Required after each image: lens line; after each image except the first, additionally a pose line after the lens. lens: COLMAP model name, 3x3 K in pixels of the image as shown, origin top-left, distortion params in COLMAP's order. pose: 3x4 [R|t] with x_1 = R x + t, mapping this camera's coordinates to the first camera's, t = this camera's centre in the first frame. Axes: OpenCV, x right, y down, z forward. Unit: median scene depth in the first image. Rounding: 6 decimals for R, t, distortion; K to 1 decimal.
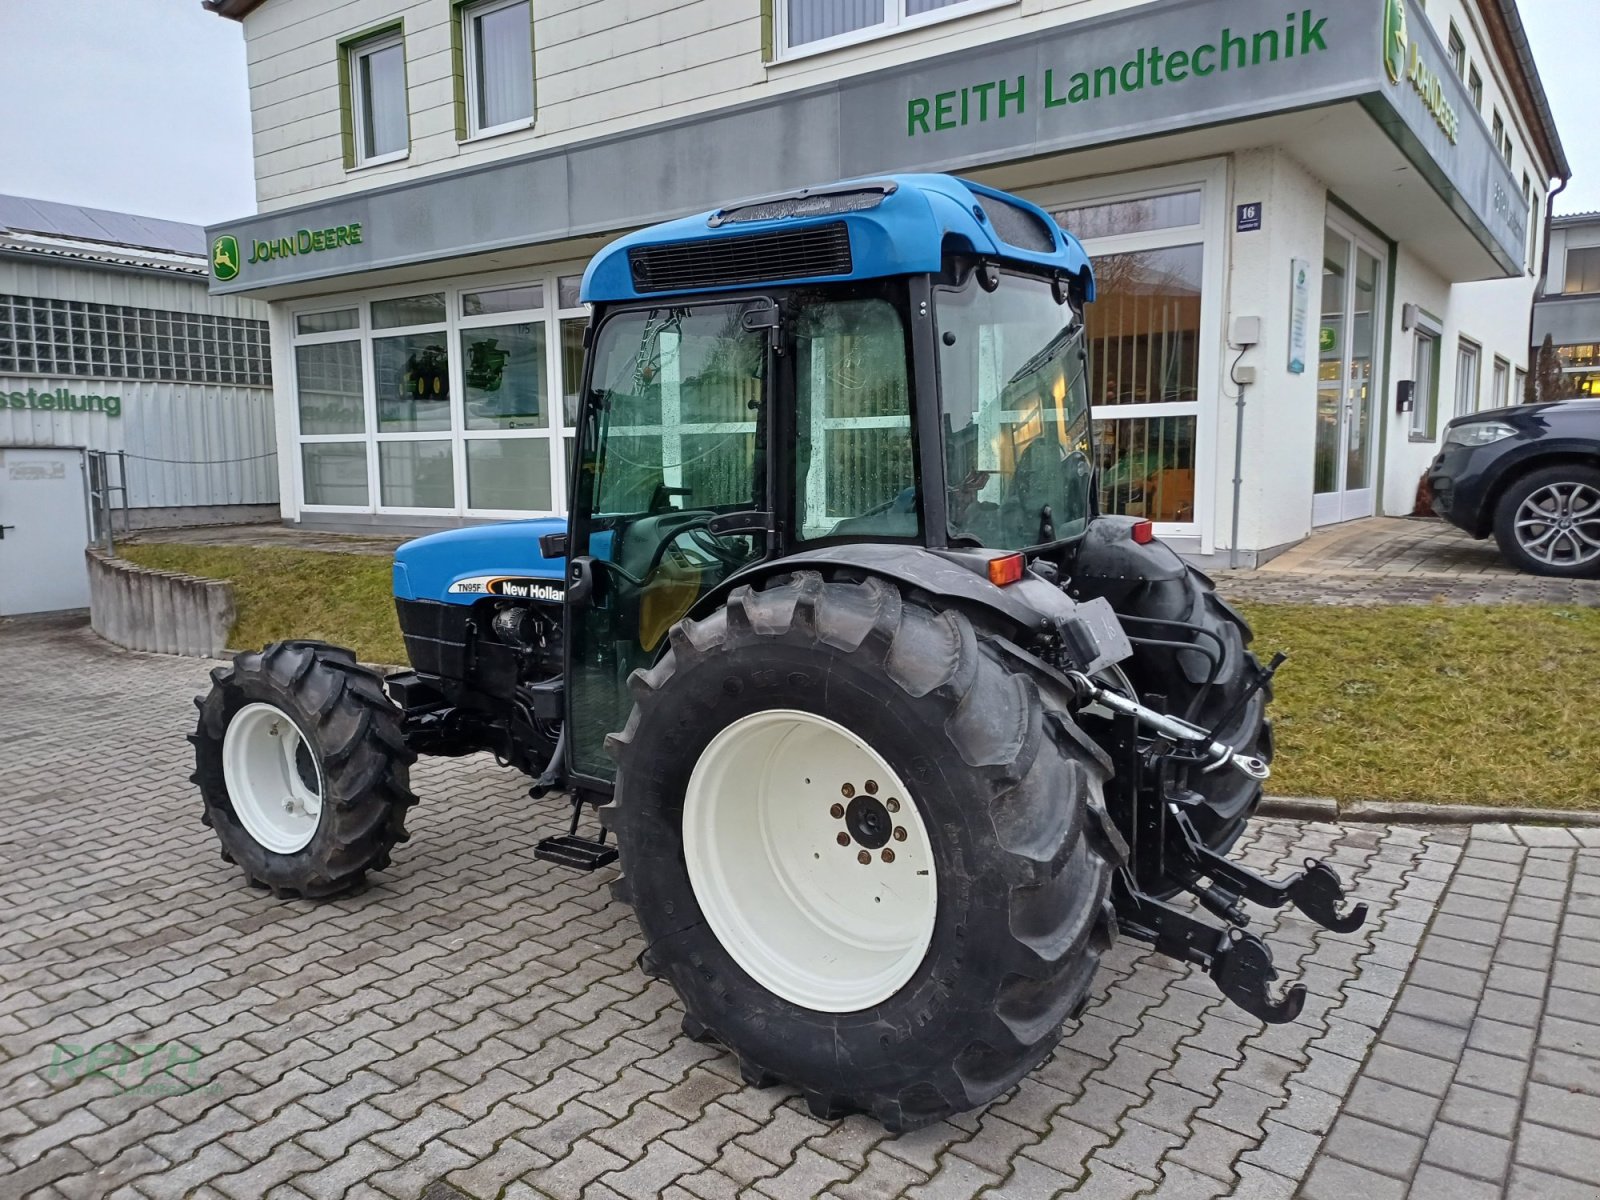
lens RADIAL K [[1170.4, 0, 800.0], [0, 1170.4, 600.0], [0, 0, 1]] dist [0.053241, -0.045664]
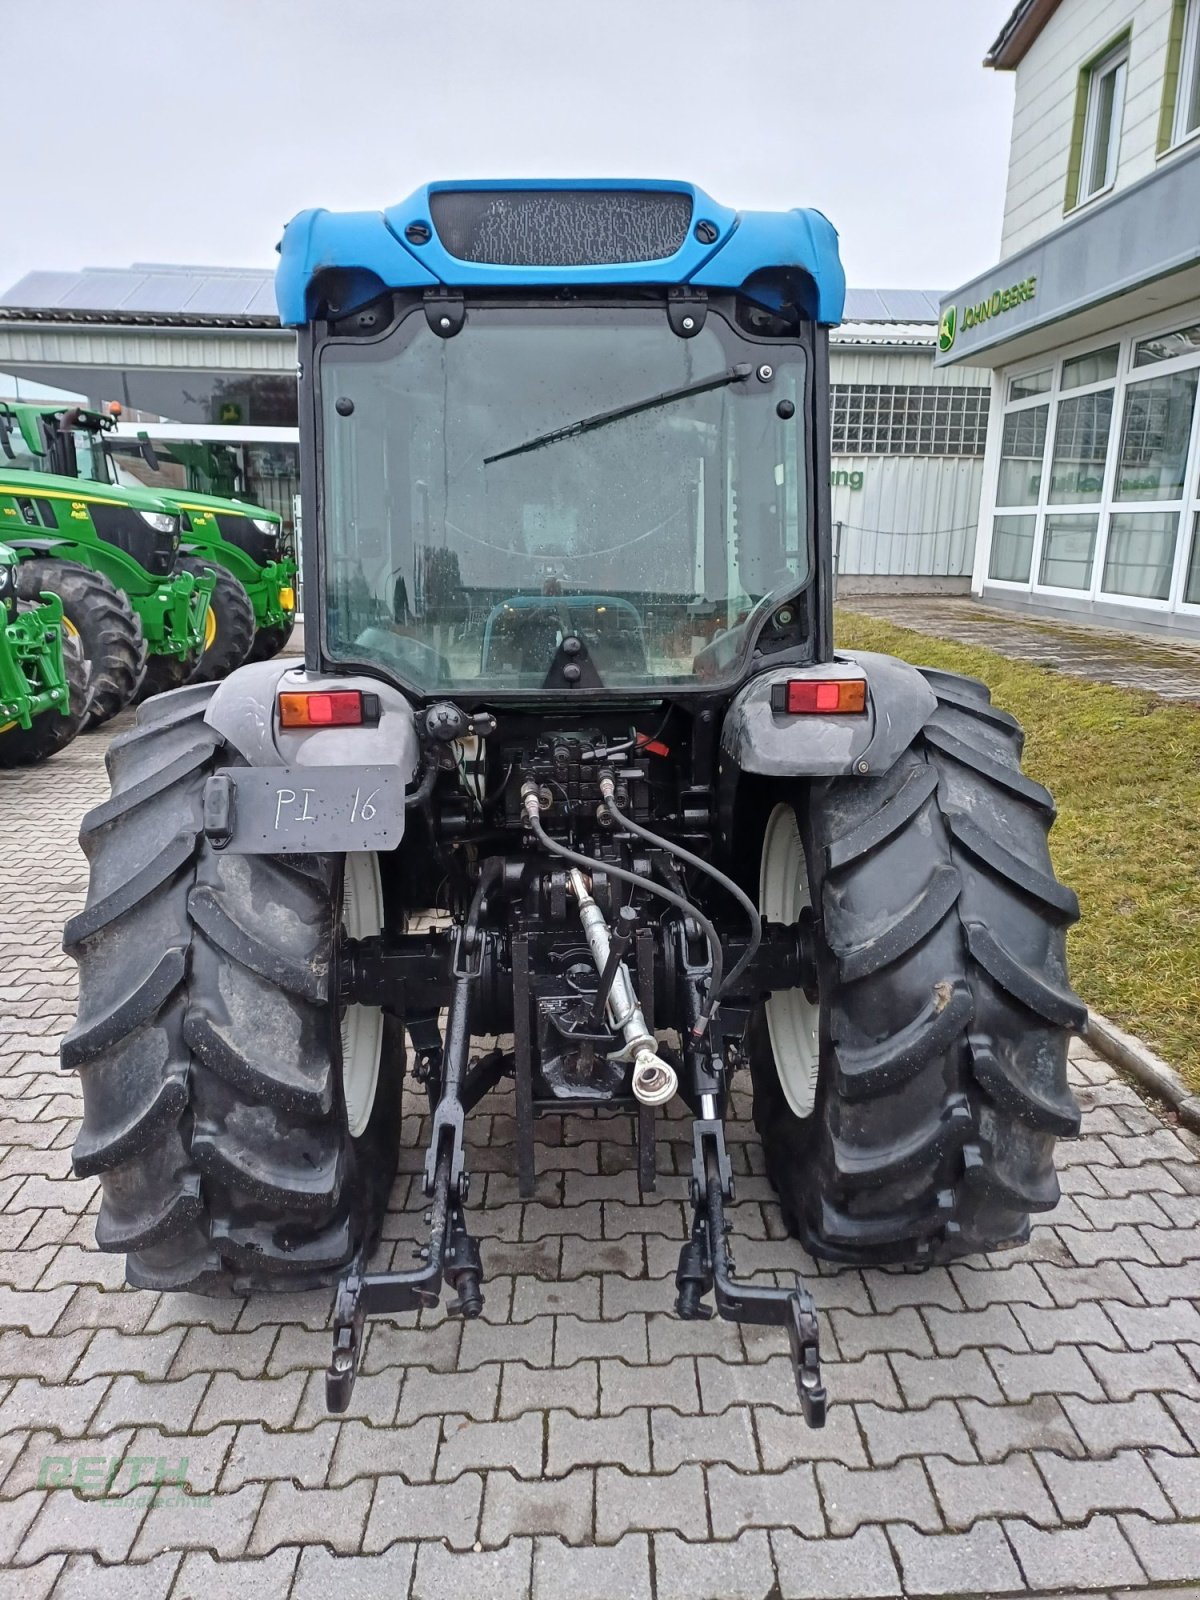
lens RADIAL K [[1181.3, 0, 610.5], [0, 1181.3, 783.5], [0, 0, 1]] dist [0.069130, -0.073553]
pose [[0.611152, 0.186699, -0.769179, 0.360996], [-0.114846, 0.982416, 0.147206, -0.044622], [0.783137, -0.001628, 0.621847, 0.257874]]
